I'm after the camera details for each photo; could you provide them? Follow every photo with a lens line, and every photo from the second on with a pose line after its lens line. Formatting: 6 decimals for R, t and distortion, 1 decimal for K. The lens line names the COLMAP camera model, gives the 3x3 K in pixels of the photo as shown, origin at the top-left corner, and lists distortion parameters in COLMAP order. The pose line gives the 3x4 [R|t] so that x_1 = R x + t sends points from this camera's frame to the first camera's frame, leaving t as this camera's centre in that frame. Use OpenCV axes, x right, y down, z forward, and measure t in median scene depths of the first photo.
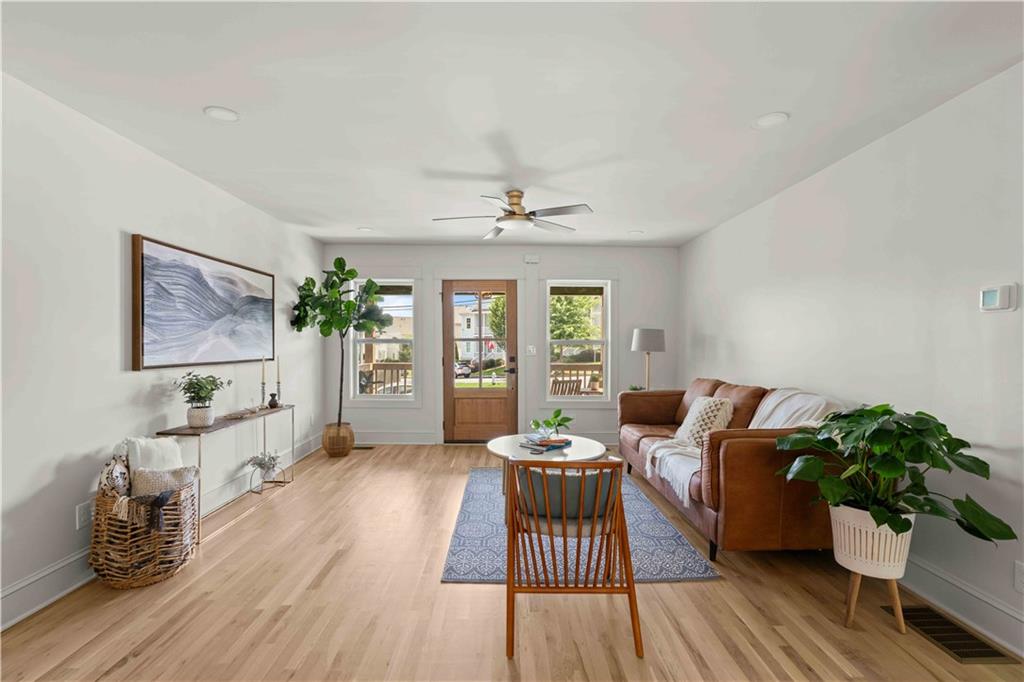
lens RADIAL K [[448.4, 0, 515.0], [0, 448.4, 343.0], [0, 0, 1]] dist [0.002601, -0.000053]
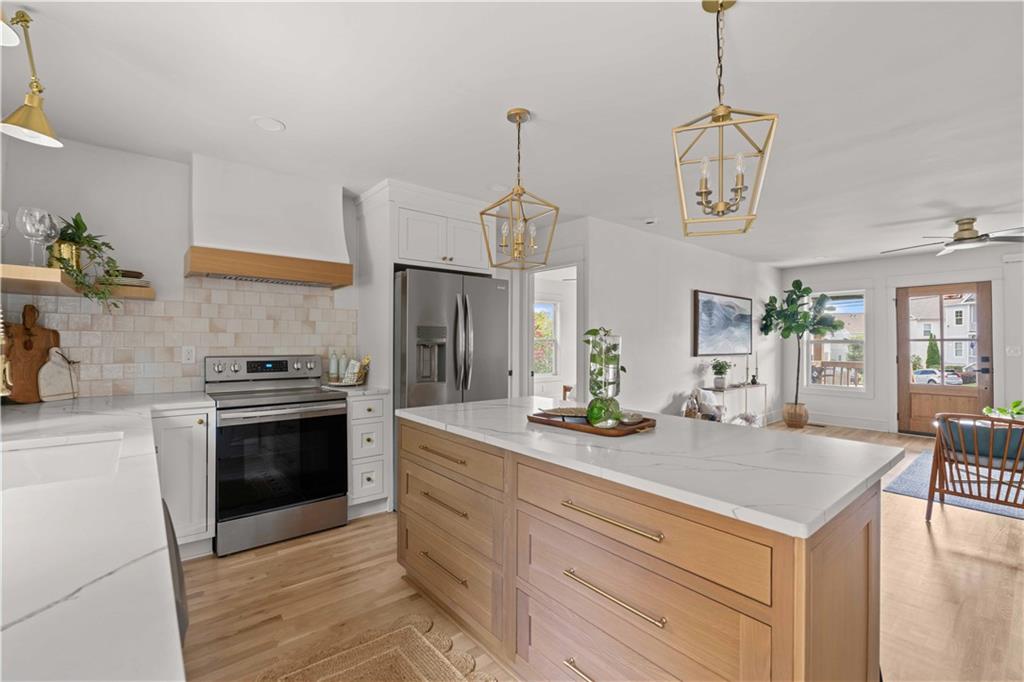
lens RADIAL K [[448.4, 0, 516.2], [0, 448.4, 343.2], [0, 0, 1]] dist [0.002601, -0.000053]
pose [[0.630758, 0.000430, -0.775980, 0.128247], [-0.001230, 0.999999, -0.000445, 0.001814], [0.775979, 0.001235, 0.630758, -0.522348]]
